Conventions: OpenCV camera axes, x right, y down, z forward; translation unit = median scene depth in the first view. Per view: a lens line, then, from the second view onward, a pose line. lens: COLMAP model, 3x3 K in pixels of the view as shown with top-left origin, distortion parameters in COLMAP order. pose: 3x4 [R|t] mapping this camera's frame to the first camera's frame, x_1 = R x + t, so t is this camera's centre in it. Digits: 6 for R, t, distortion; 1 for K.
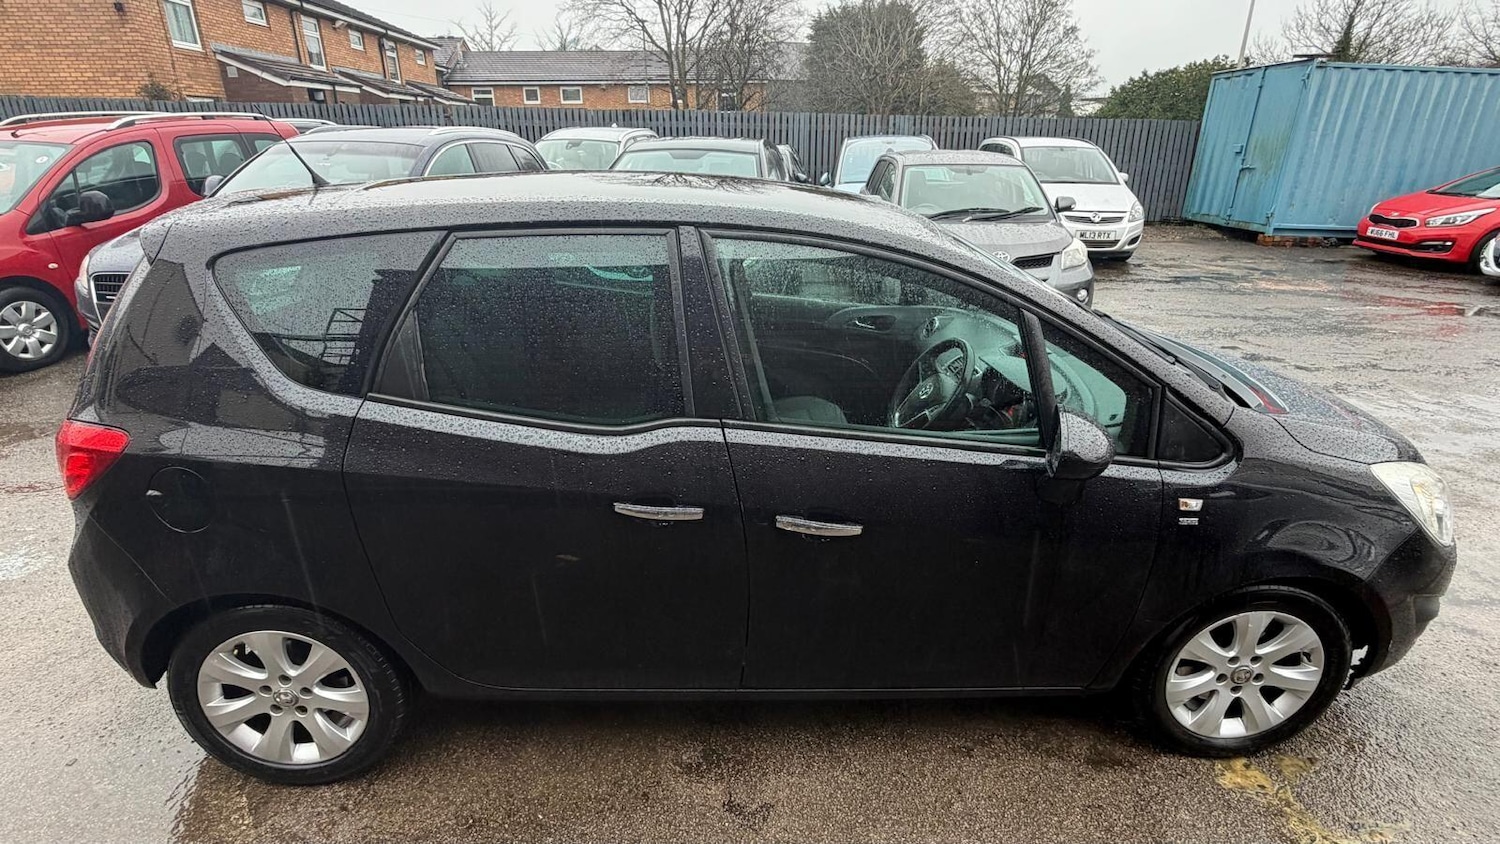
lens RADIAL K [[743.6, 0, 750.0], [0, 743.6, 422.0], [0, 0, 1]] dist [0.000493, 0.000182]
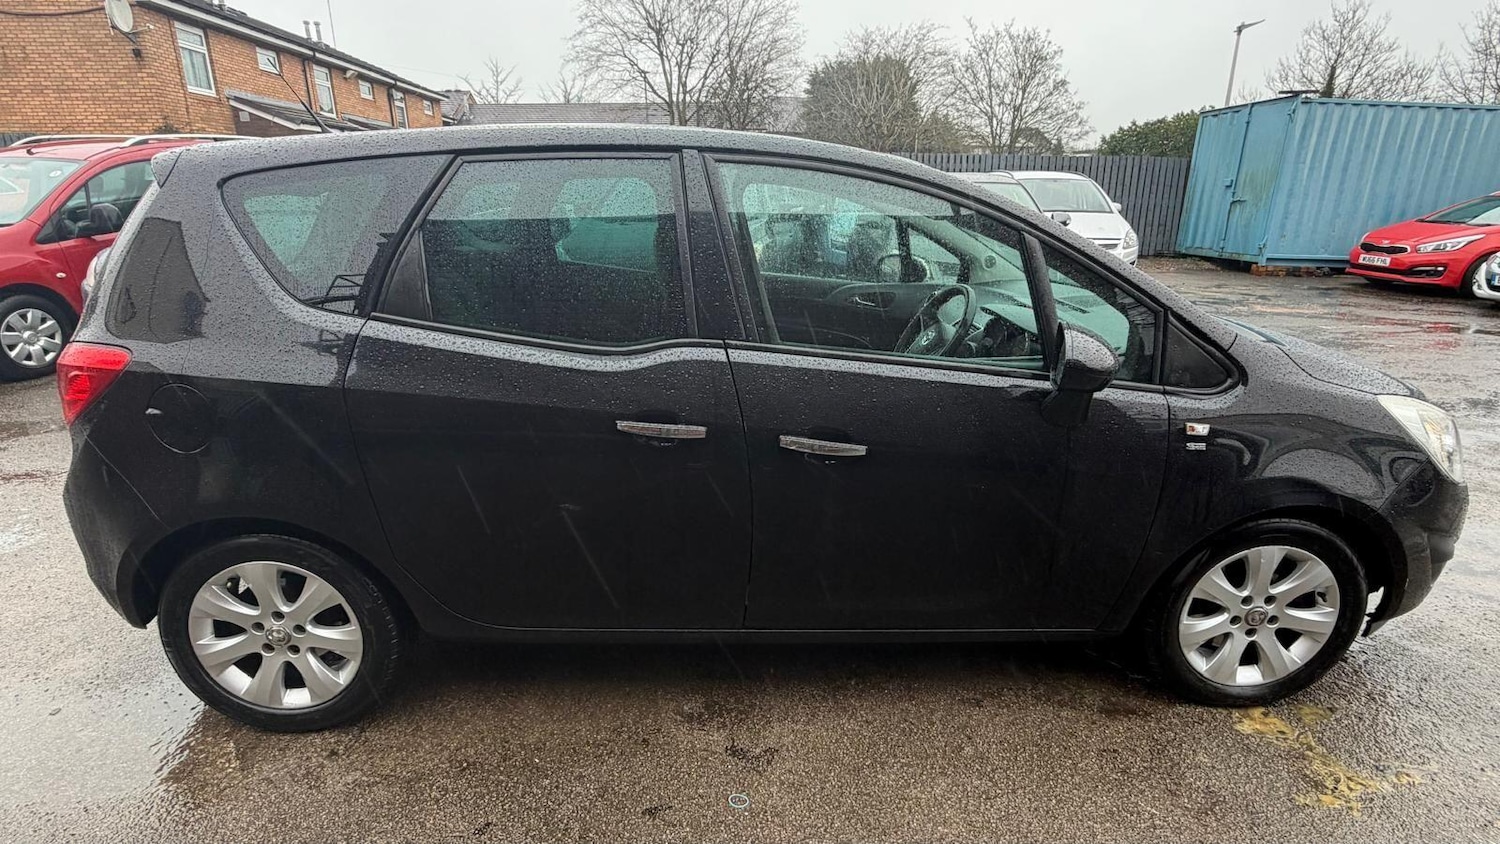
lens RADIAL K [[743.8, 0, 748.9], [0, 743.8, 425.1], [0, 0, 1]] dist [0.000556, 0.000294]
pose [[0.999997, -0.002301, -0.000688, -0.004253], [0.002256, 0.998239, -0.059273, 0.141376], [0.000823, 0.059271, 0.998242, 0.007922]]
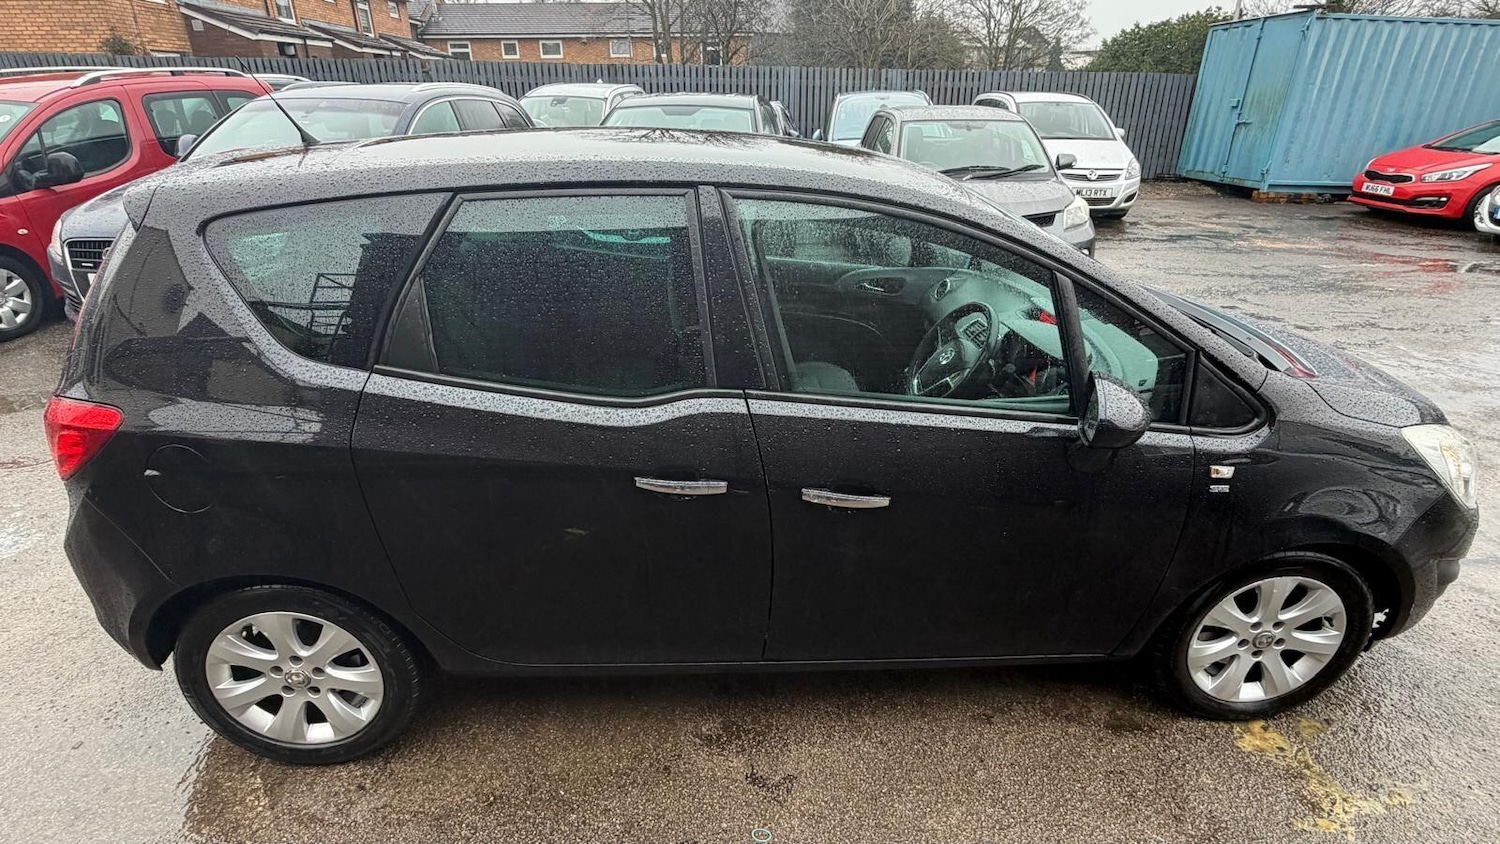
lens RADIAL K [[743.6, 0, 750.0], [0, 743.6, 422.0], [0, 0, 1]] dist [0.000493, 0.000182]
pose [[0.999811, -0.010367, 0.016438, -0.039519], [0.009522, 0.998672, 0.050624, -0.008519], [-0.016941, -0.050458, 0.998583, 0.029653]]
